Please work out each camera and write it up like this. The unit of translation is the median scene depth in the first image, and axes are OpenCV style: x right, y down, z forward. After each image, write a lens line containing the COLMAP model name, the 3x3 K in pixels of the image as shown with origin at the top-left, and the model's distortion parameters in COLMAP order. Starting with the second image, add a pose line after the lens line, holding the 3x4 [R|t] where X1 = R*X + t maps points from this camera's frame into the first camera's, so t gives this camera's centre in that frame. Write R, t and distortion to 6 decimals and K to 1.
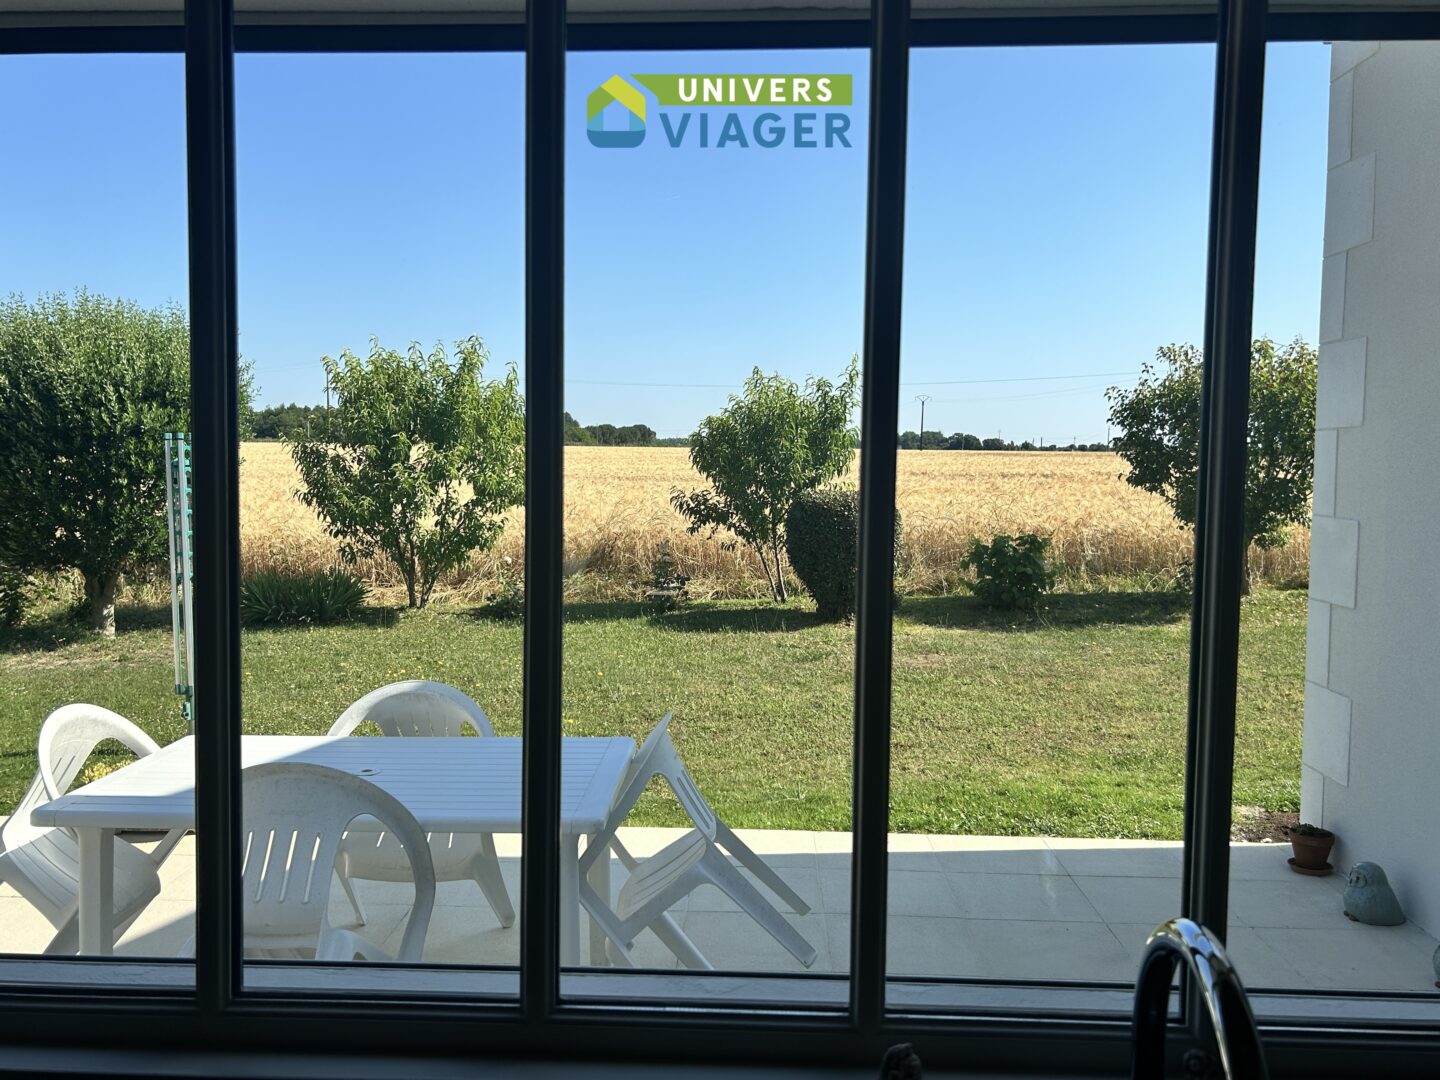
lens RADIAL K [[1186.5, 0, 722.4], [0, 1186.5, 531.8], [0, 0, 1]] dist [0.036379, -0.028046]
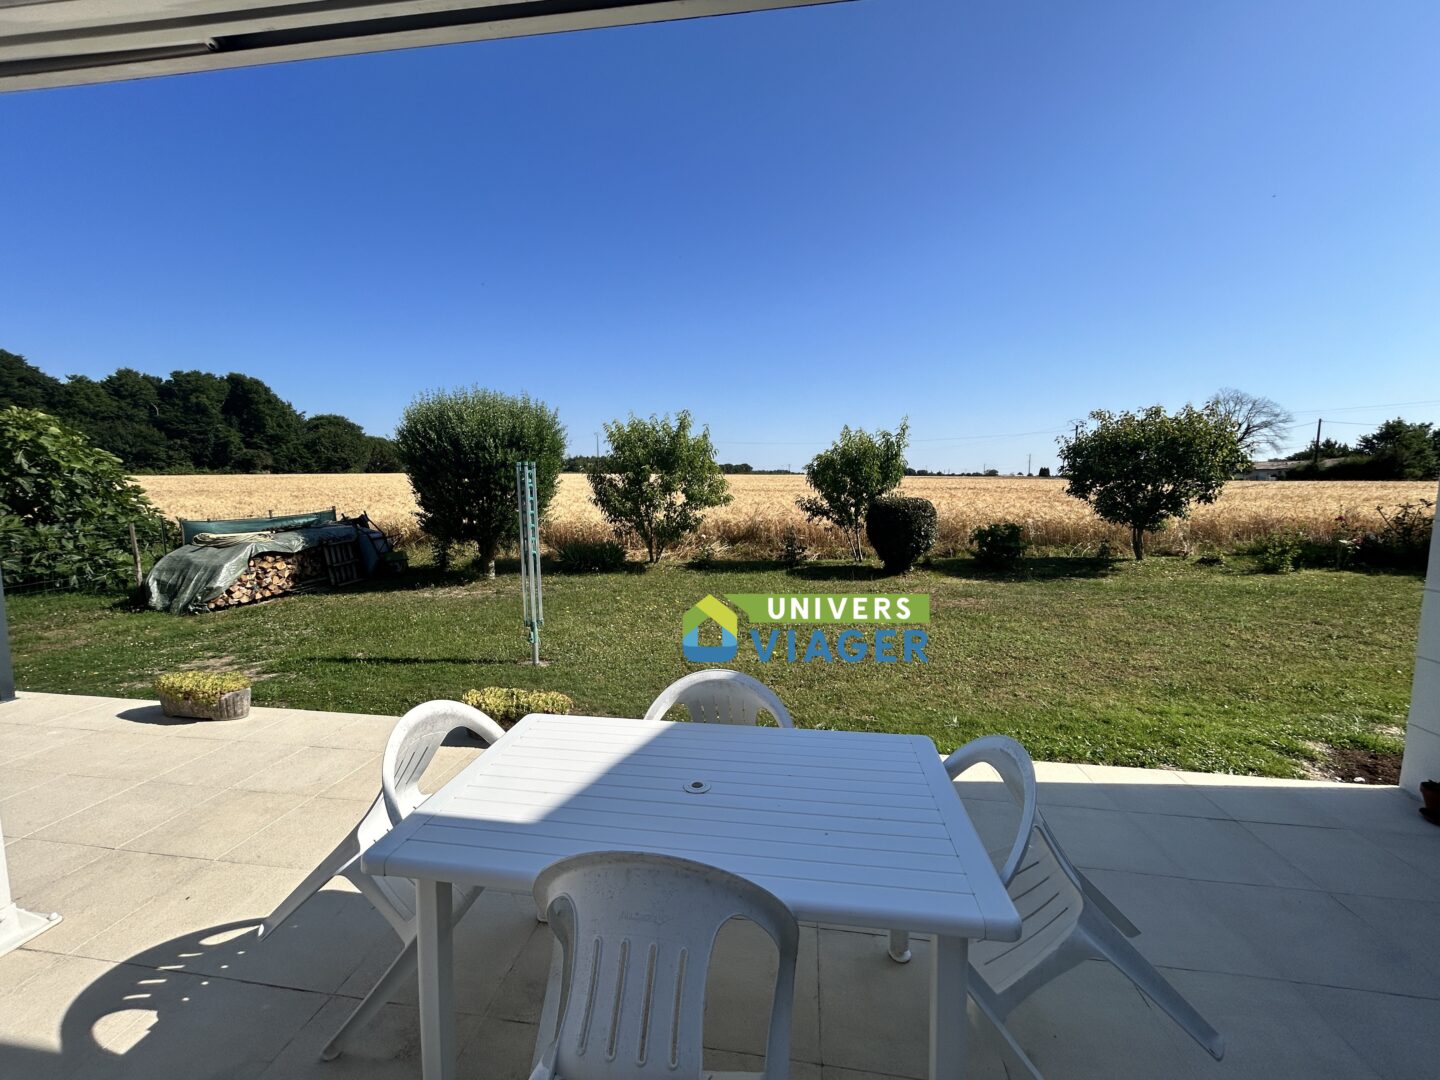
lens RADIAL K [[579.4, 0, 725.0], [0, 579.4, 534.8], [0, 0, 1]] dist [-0.004566, -0.000323]
pose [[0.994665, 0.006480, -0.102957, -0.061134], [-0.003232, 0.999493, 0.031675, -0.006348], [0.103110, -0.031173, 0.994181, 0.142392]]
